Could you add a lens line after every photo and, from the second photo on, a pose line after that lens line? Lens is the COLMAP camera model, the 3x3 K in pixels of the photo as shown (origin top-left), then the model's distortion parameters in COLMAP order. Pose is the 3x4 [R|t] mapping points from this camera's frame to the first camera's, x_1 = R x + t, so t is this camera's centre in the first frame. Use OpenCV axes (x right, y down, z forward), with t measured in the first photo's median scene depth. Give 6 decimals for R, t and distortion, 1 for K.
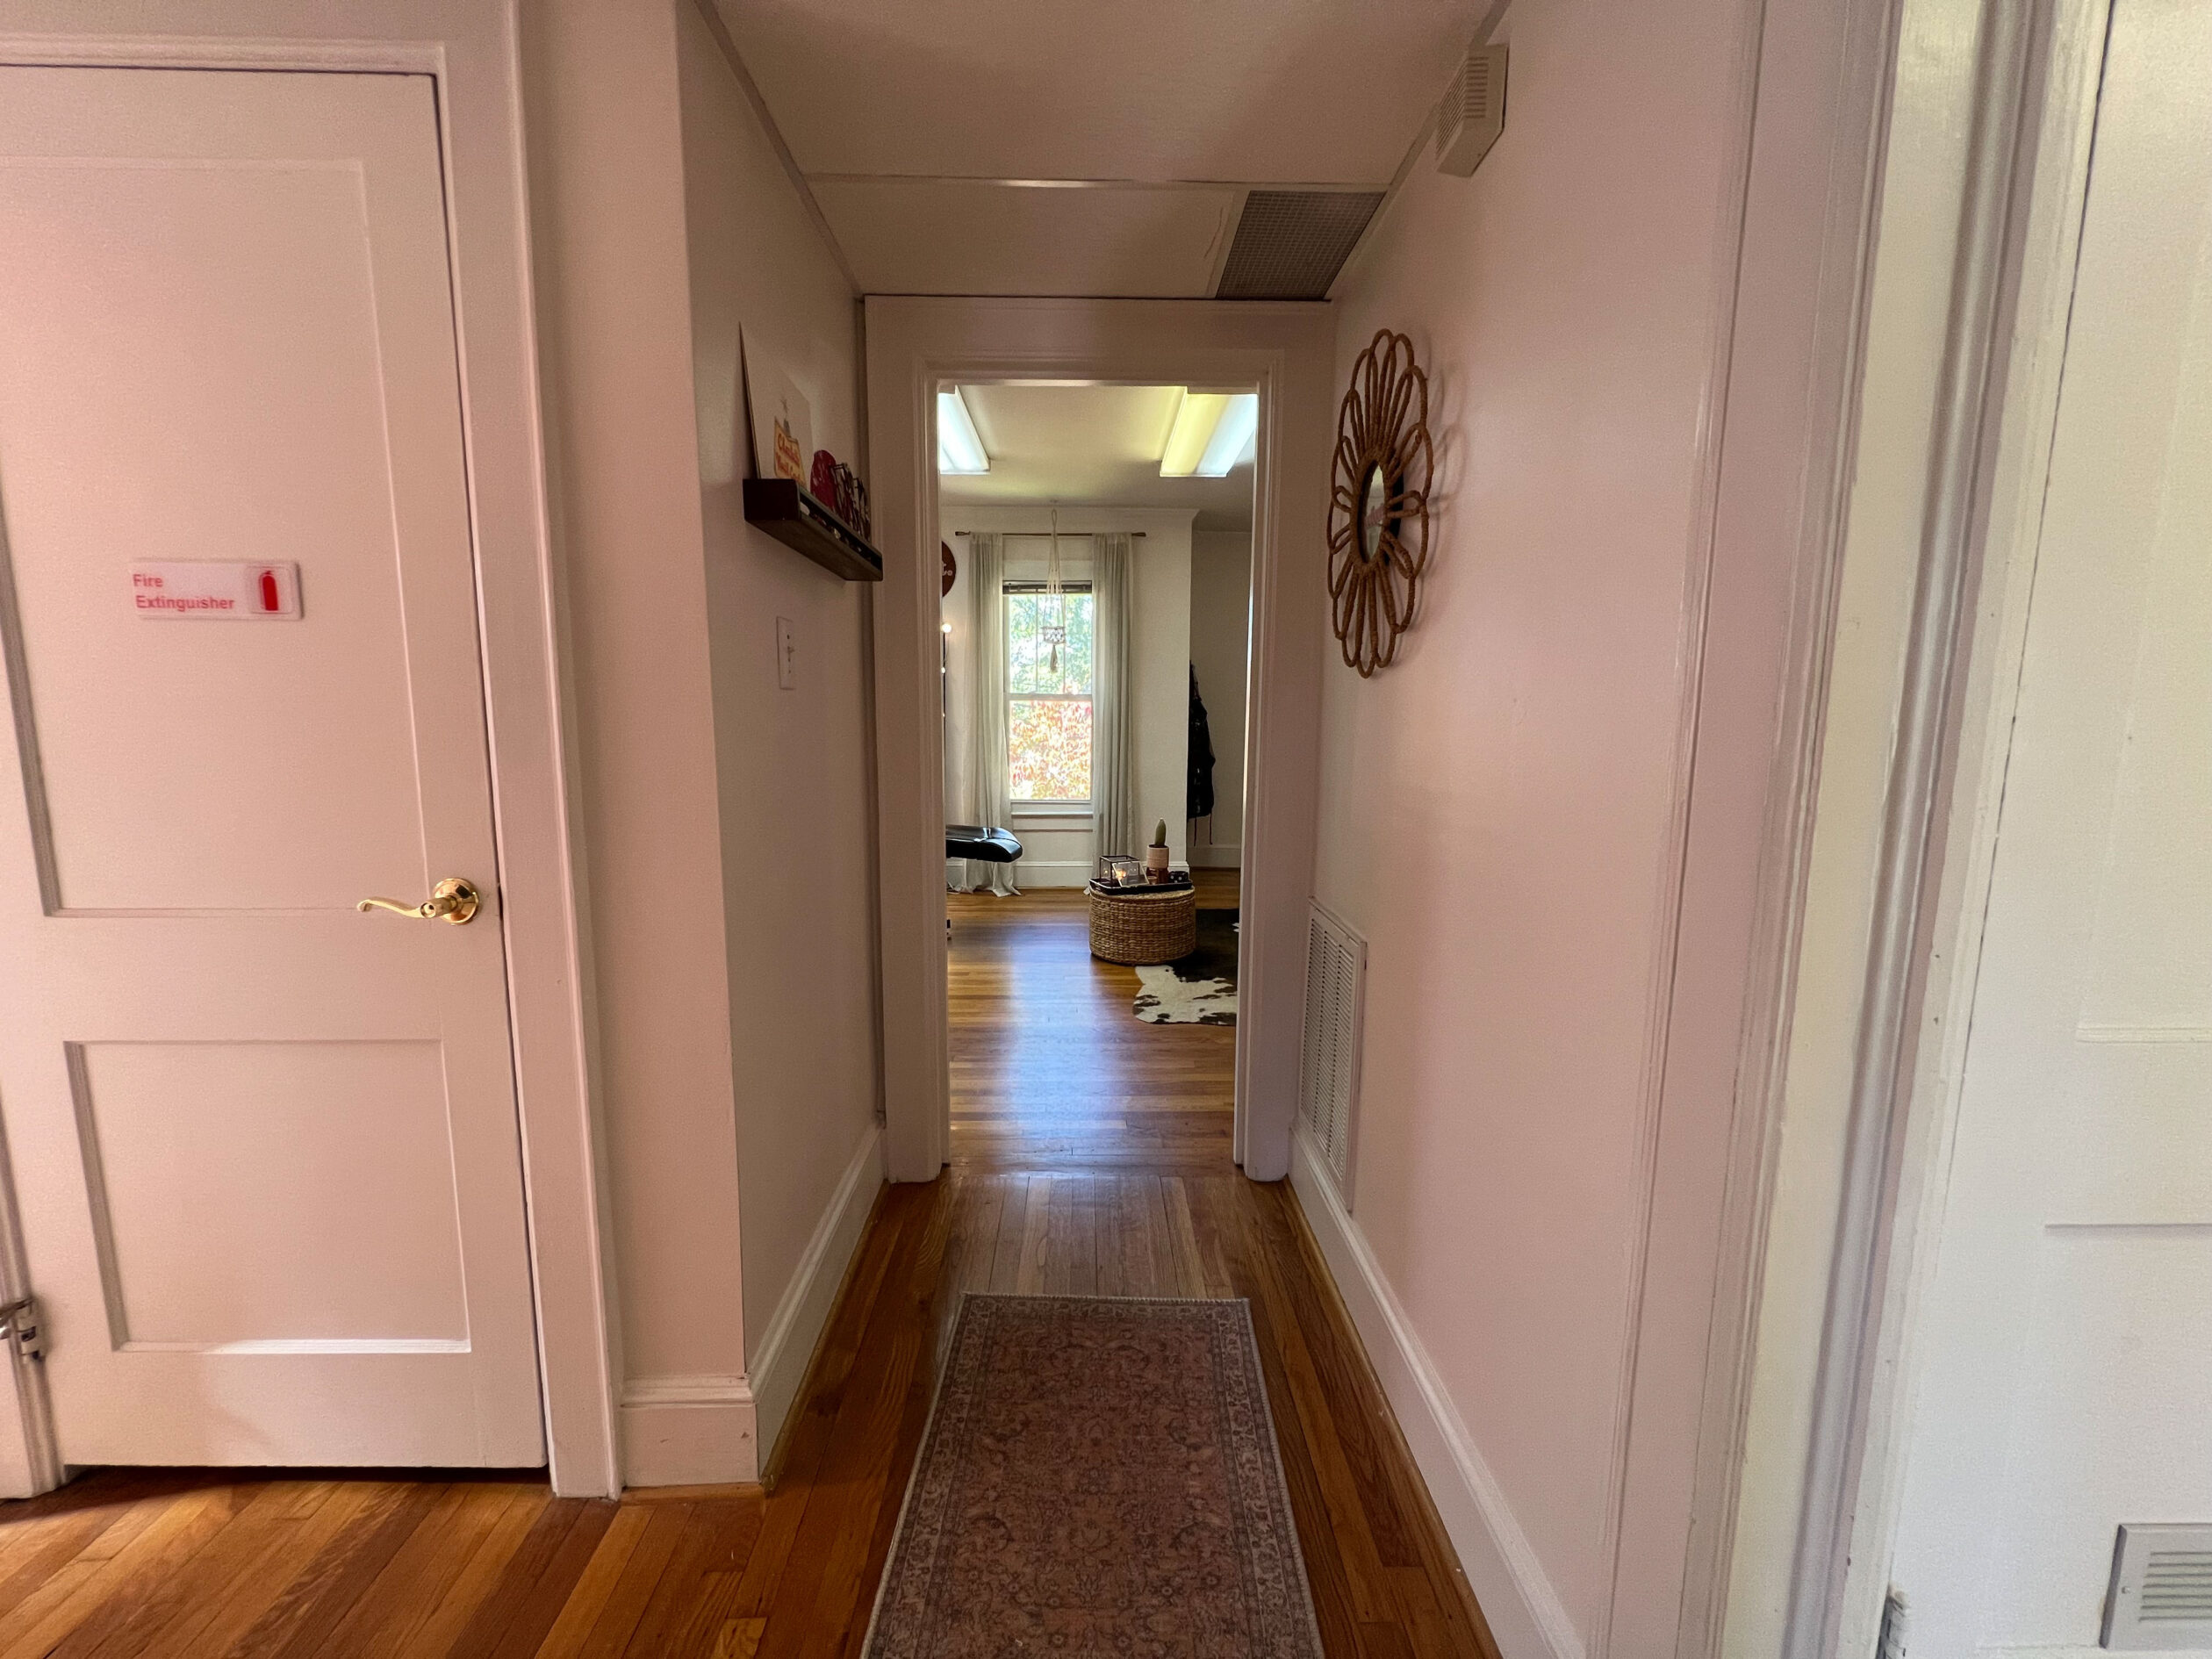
lens RADIAL K [[886.4, 0, 1102.8], [0, 886.4, 826.8], [0, 0, 1]] dist [0.001872, 0.000135]
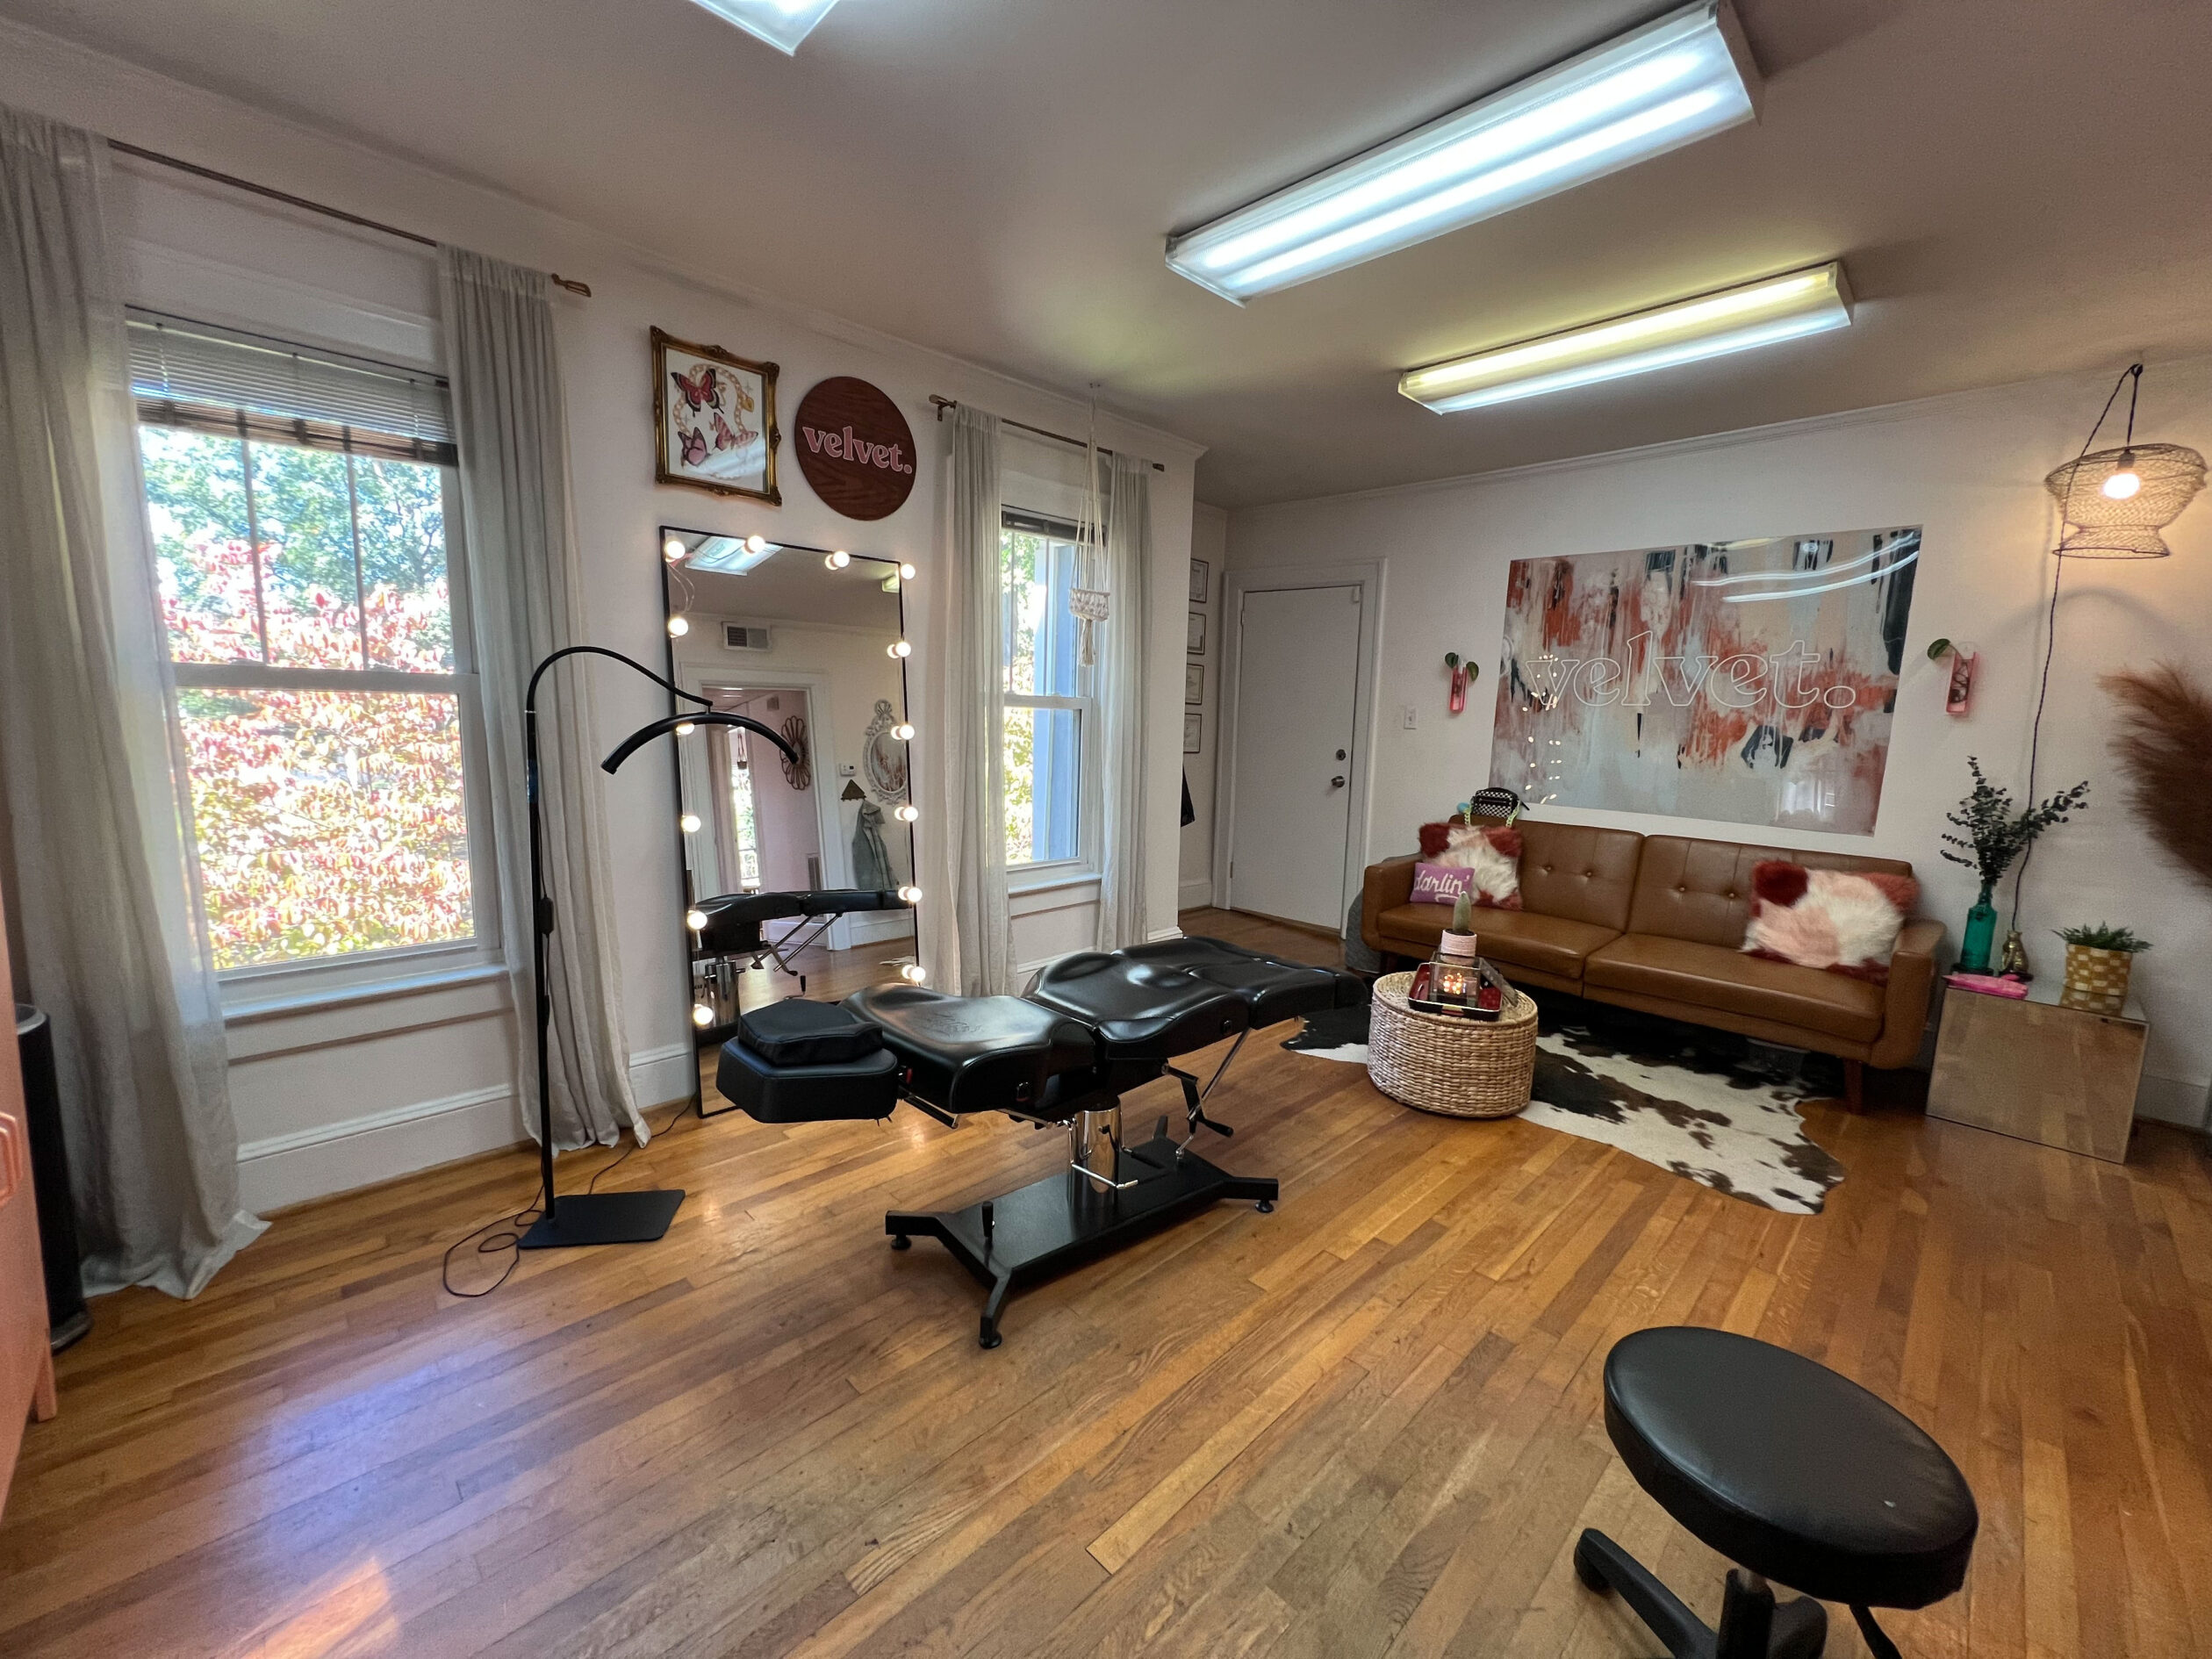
lens RADIAL K [[886.4, 0, 1107.1], [0, 886.4, 837.8], [0, 0, 1]] dist [0.001872, 0.000135]
pose [[0.726184, -0.086283, 0.682064, -0.667933], [0.066545, 0.996256, 0.055180, -0.120632], [-0.684272, 0.005317, 0.729207, 0.742500]]
